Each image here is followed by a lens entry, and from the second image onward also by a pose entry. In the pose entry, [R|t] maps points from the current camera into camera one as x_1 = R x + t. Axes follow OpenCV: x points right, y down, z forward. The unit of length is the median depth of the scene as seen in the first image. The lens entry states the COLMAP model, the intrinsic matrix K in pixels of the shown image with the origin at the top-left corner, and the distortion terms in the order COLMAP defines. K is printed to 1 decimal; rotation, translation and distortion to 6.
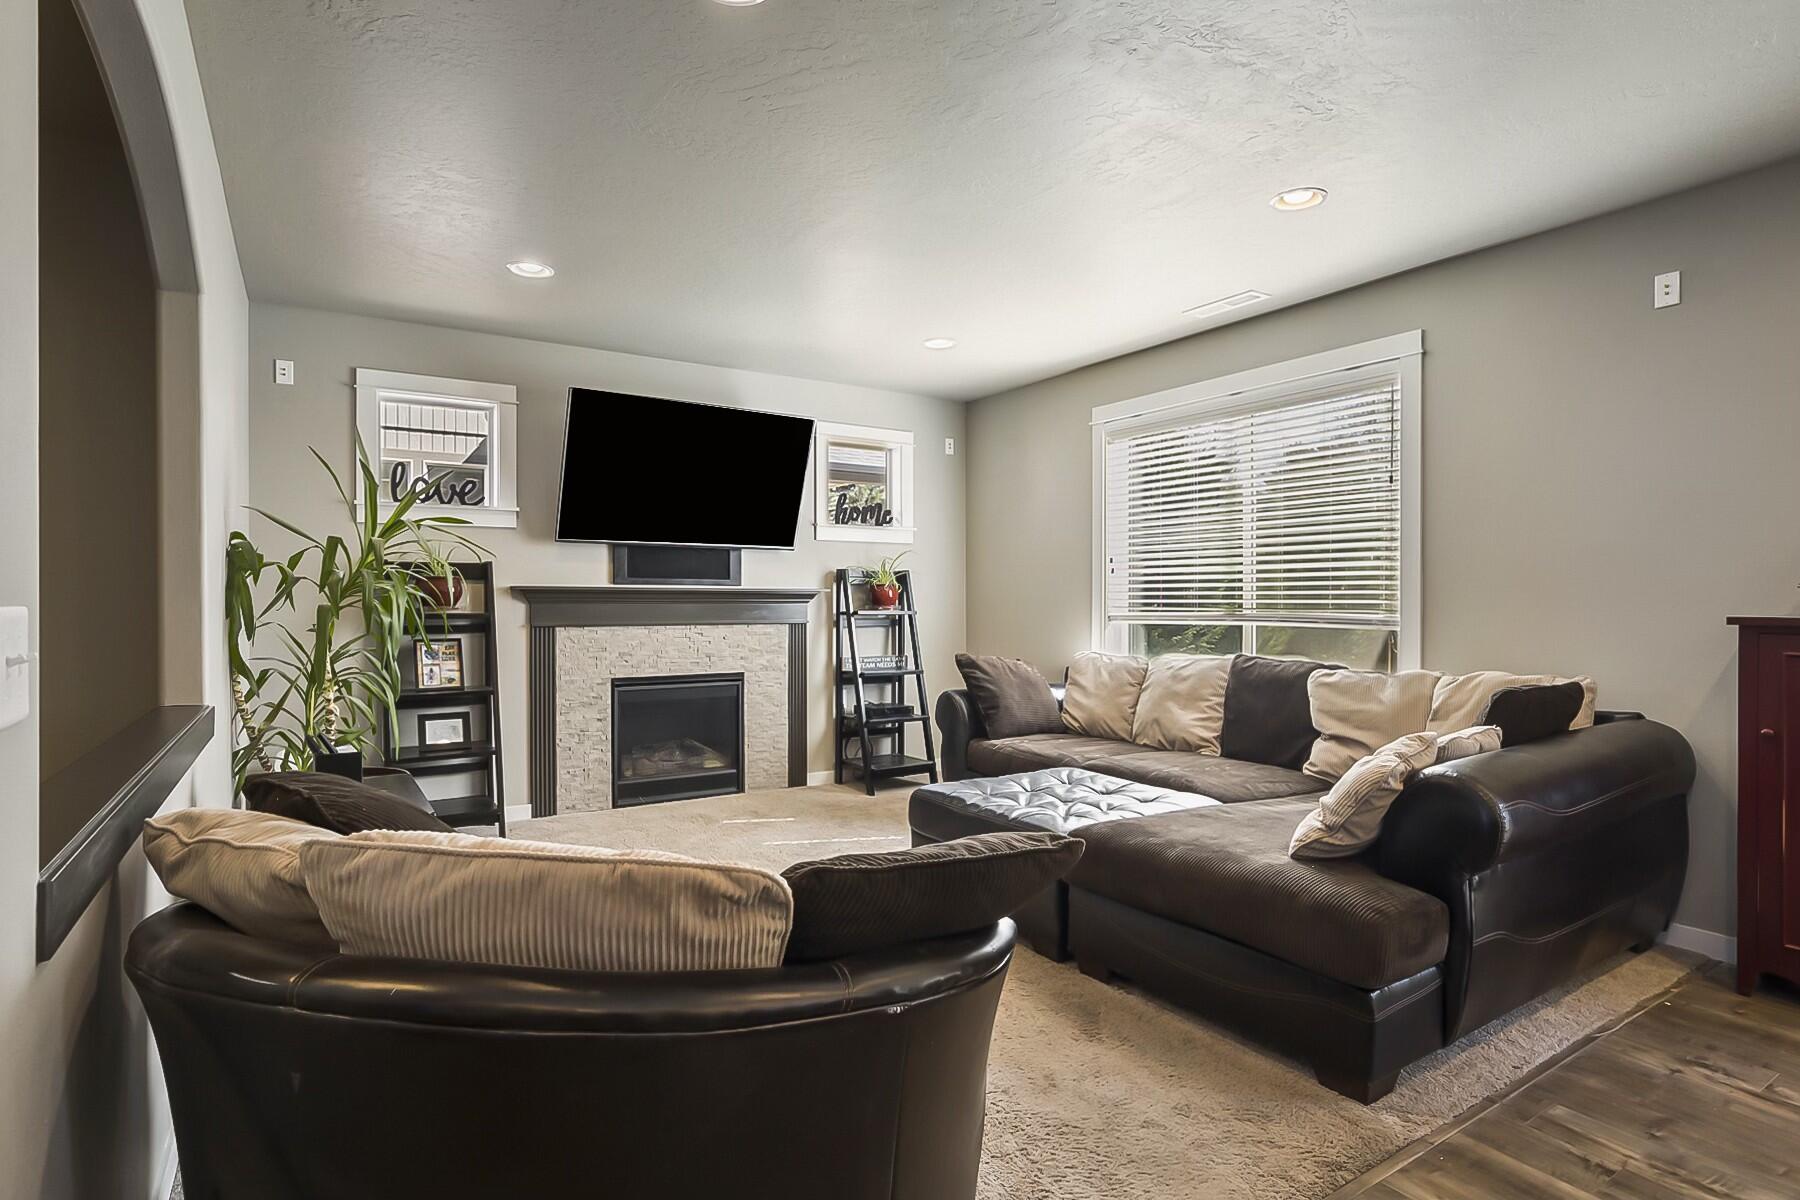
lens RADIAL K [[919.1, 0, 896.0], [0, 919.1, 600.0], [0, 0, 1]] dist [-0.011235, 0.005610]
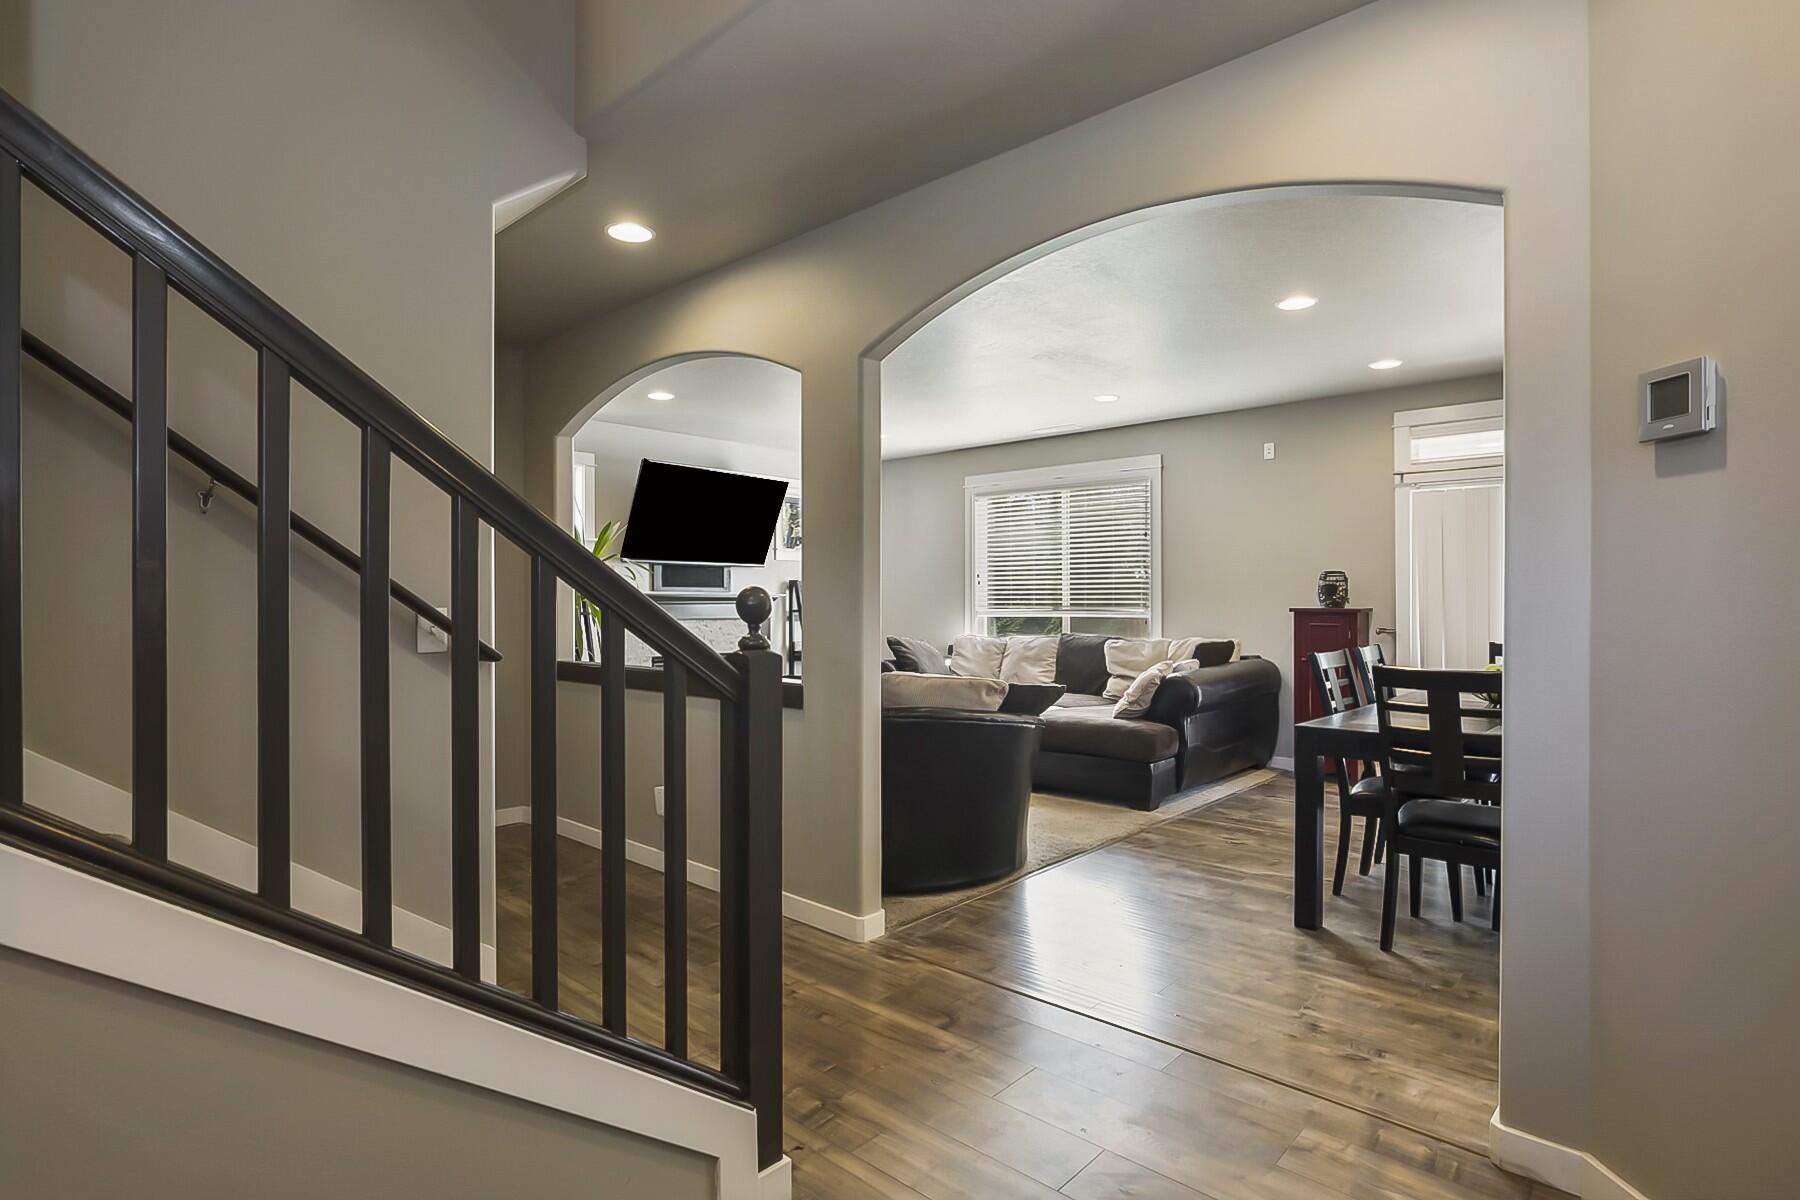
lens RADIAL K [[919.1, 0, 888.1], [0, 919.1, 598.5], [0, 0, 1]] dist [-0.011235, 0.005610]
pose [[0.968570, -0.002564, 0.248729, -0.337264], [0.003272, 0.999992, -0.002435, -0.001565], [-0.248721, 0.003173, 0.968570, -0.525660]]
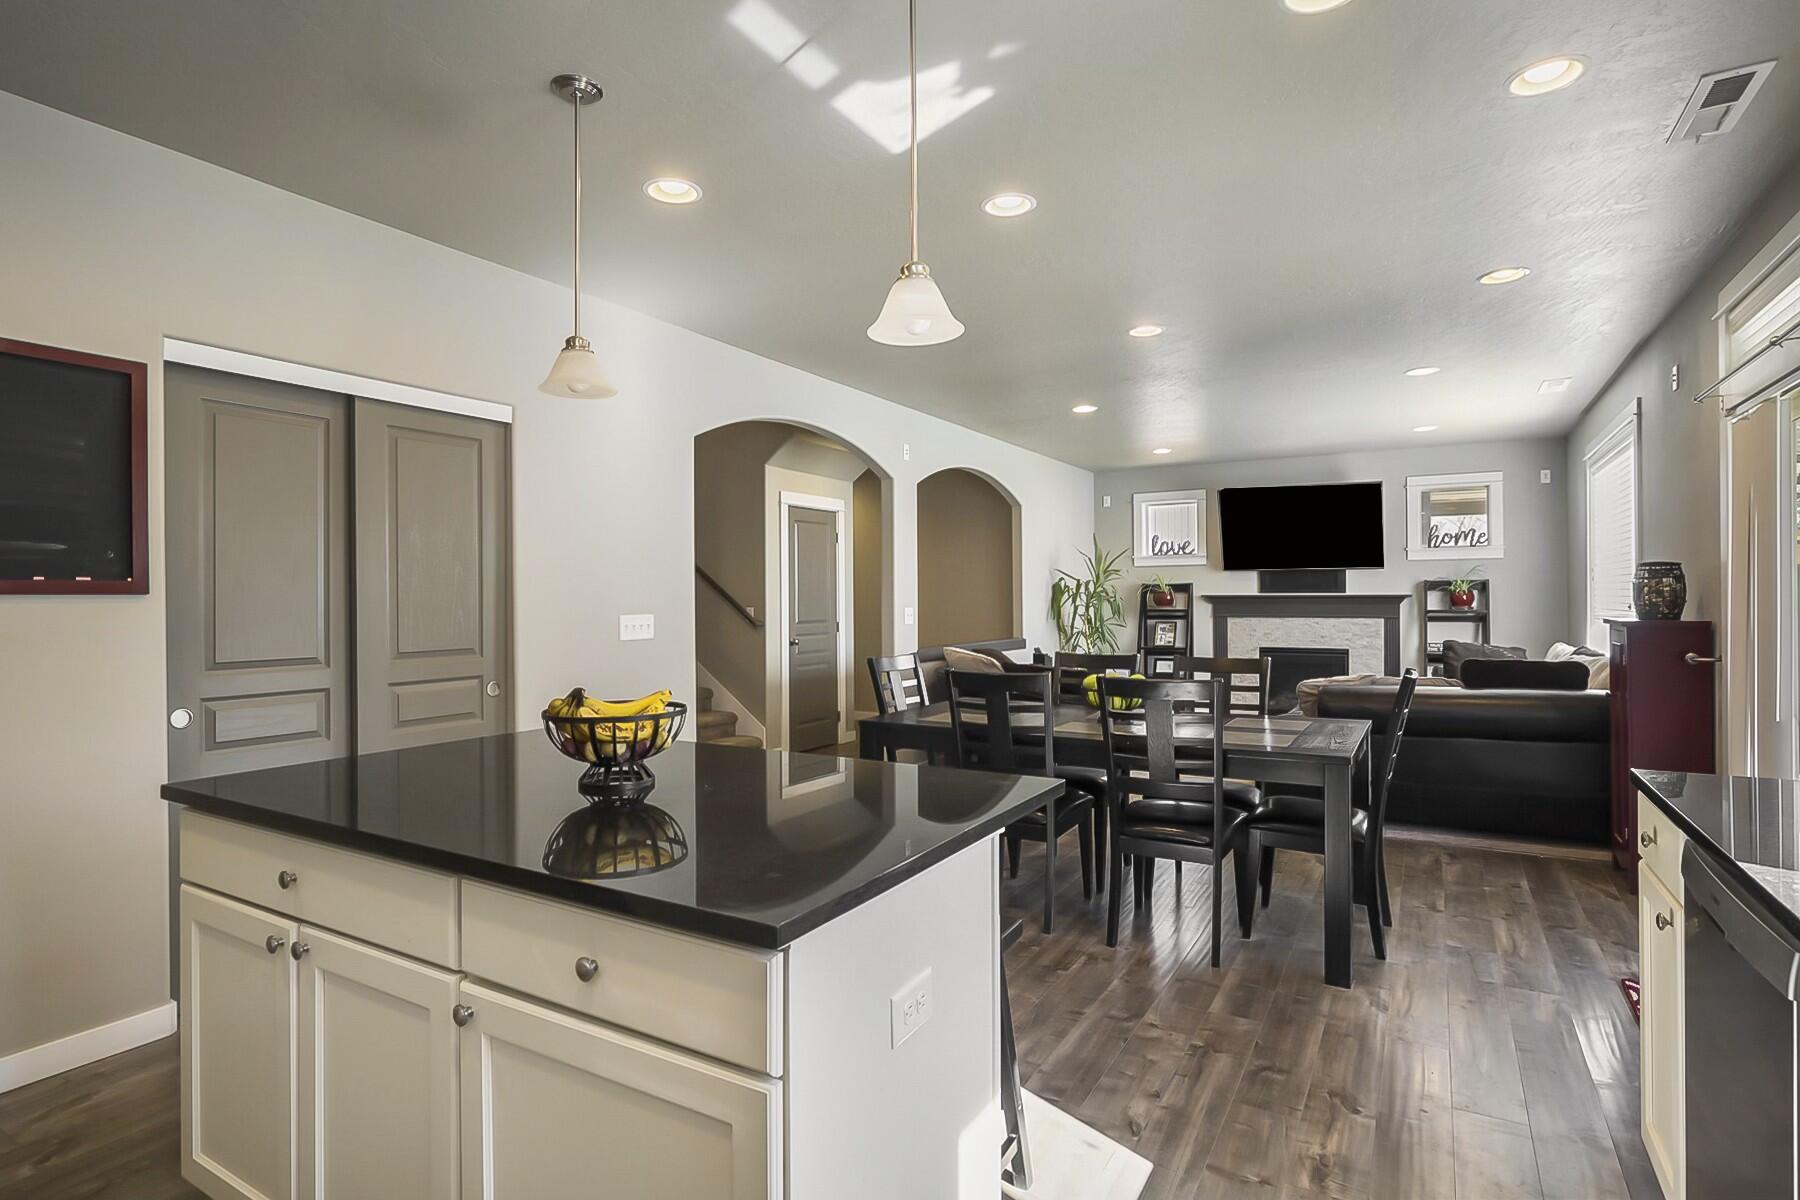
lens RADIAL K [[919.1, 0, 906.2], [0, 919.1, 597.5], [0, 0, 1]] dist [-0.011235, 0.005610]
pose [[0.452262, -0.002584, -0.891882, 1.030183], [0.006504, 0.999979, 0.000401, -0.015606], [0.891862, -0.005982, 0.452269, -0.426182]]
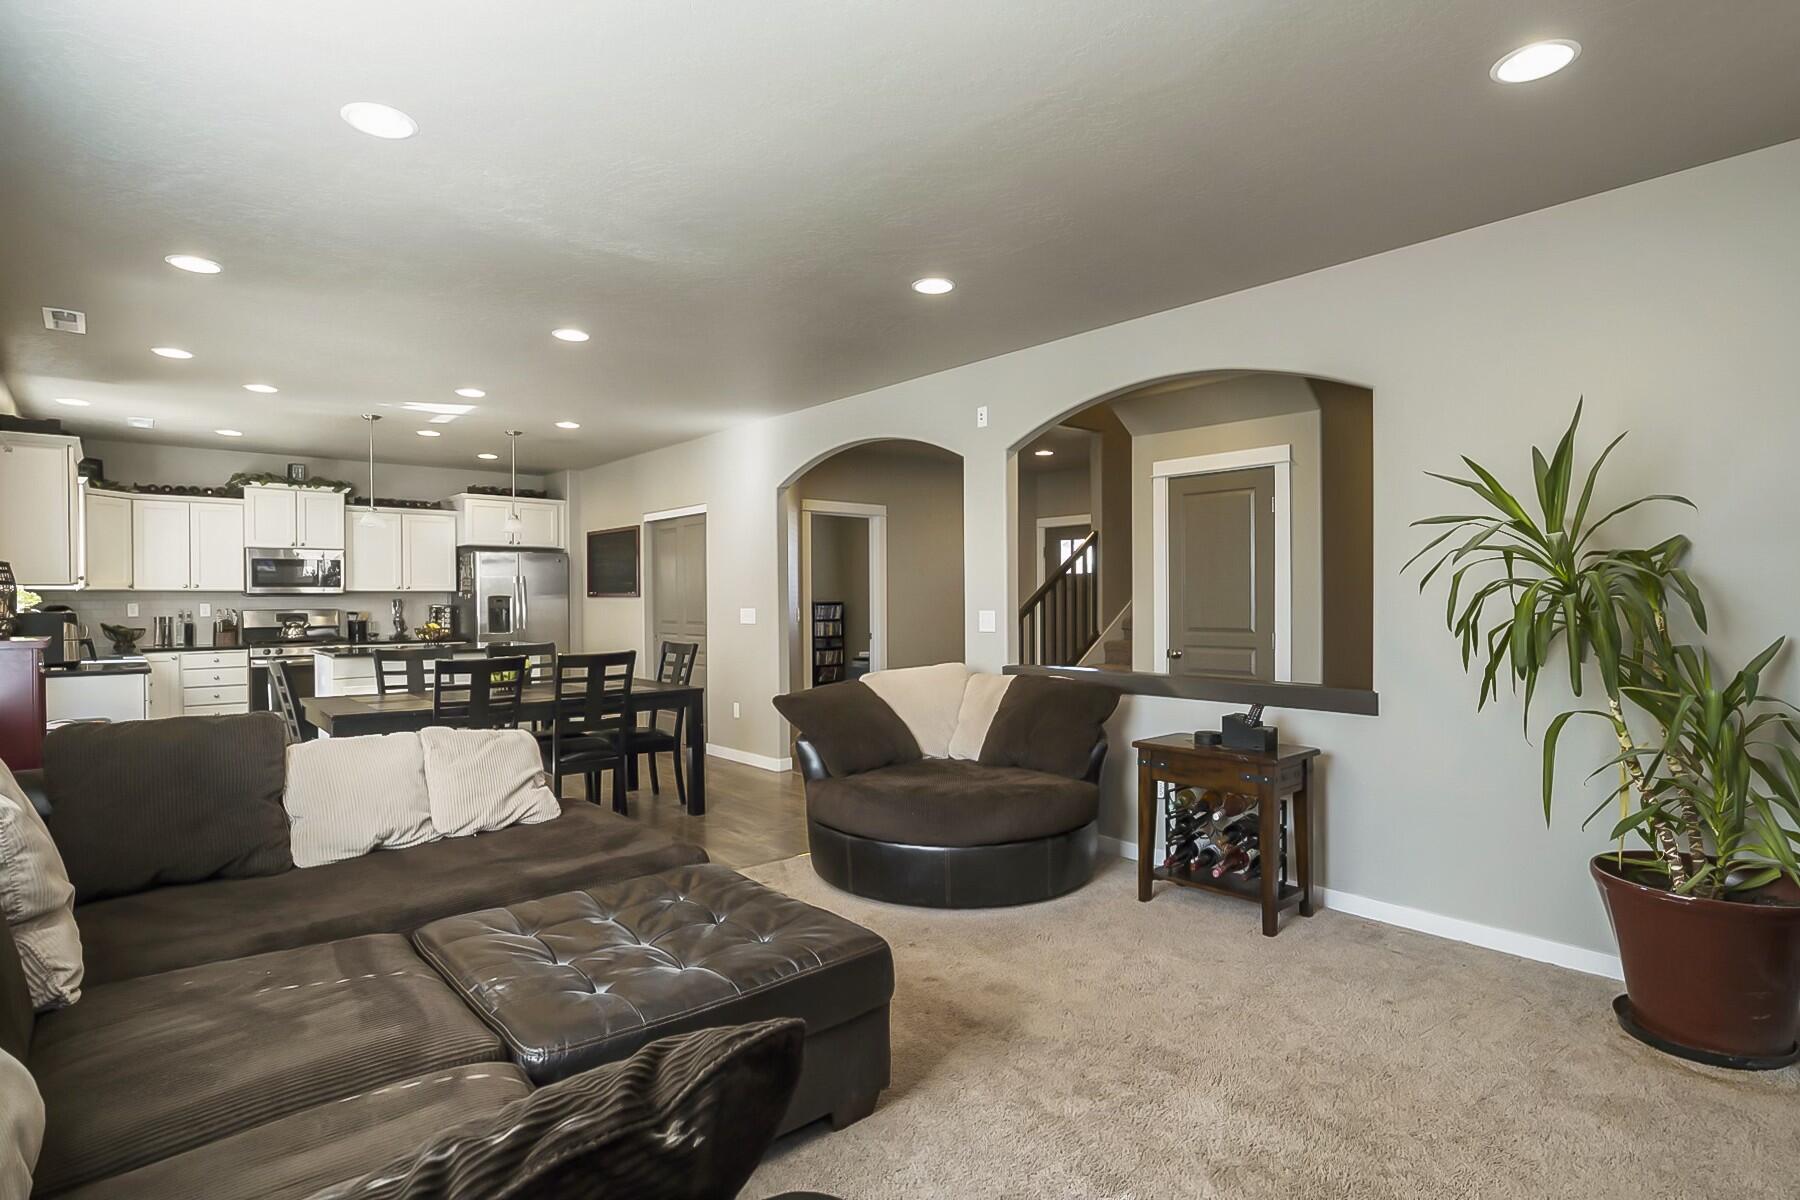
lens RADIAL K [[919.1, 0, 897.8], [0, 919.1, 601.4], [0, 0, 1]] dist [-0.011235, 0.005610]
pose [[-0.991020, 0.000176, -0.133715, 0.073566], [-0.000161, 0.999997, 0.002509, -0.014588], [0.133715, 0.002508, -0.991017, 1.236768]]
